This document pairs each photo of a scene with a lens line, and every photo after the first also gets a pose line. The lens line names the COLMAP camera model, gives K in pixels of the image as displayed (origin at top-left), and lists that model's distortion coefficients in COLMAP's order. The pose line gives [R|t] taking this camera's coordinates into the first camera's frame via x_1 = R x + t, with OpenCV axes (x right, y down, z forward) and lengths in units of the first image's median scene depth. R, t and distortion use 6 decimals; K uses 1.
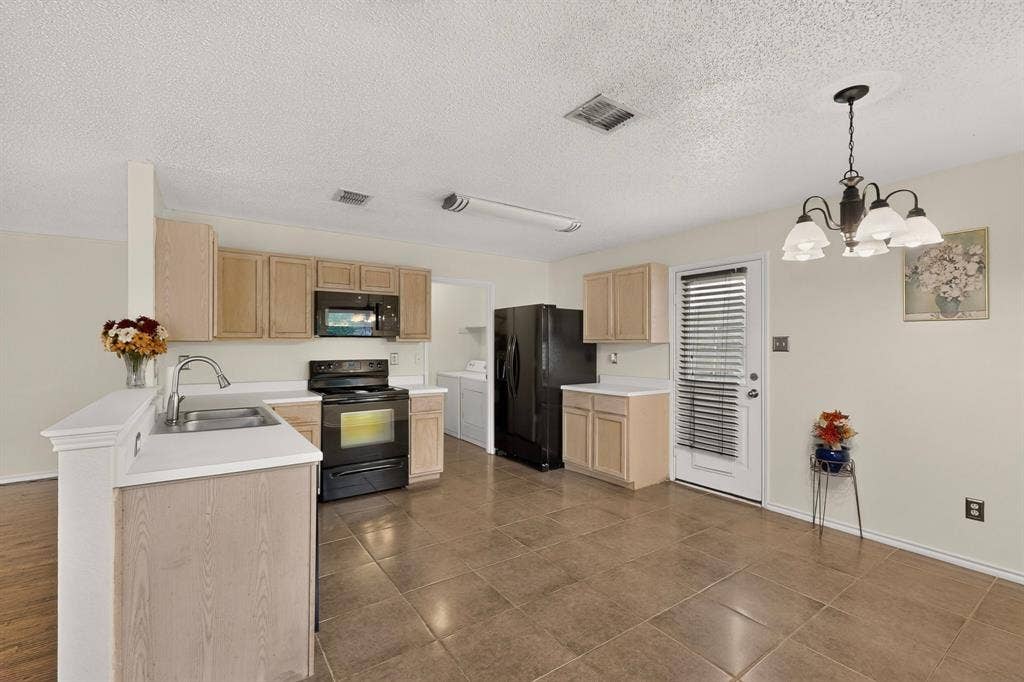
lens RADIAL K [[448.6, 0, 523.1], [0, 448.6, 344.3], [0, 0, 1]] dist [-0.000214, -0.000976]
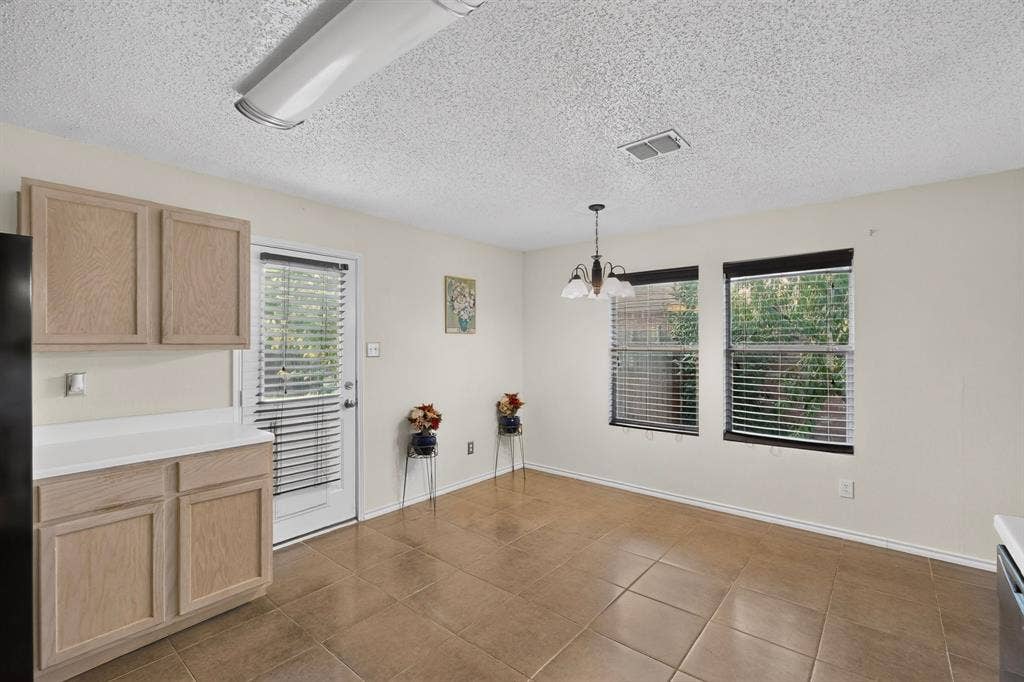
lens RADIAL K [[448.6, 0, 505.5], [0, 448.6, 342.3], [0, 0, 1]] dist [-0.000214, -0.000976]
pose [[-0.244425, 0.004008, 0.969660, -0.417291], [0.002991, 0.999990, -0.003379, -0.011063], [-0.969664, 0.002074, -0.244435, 0.831385]]
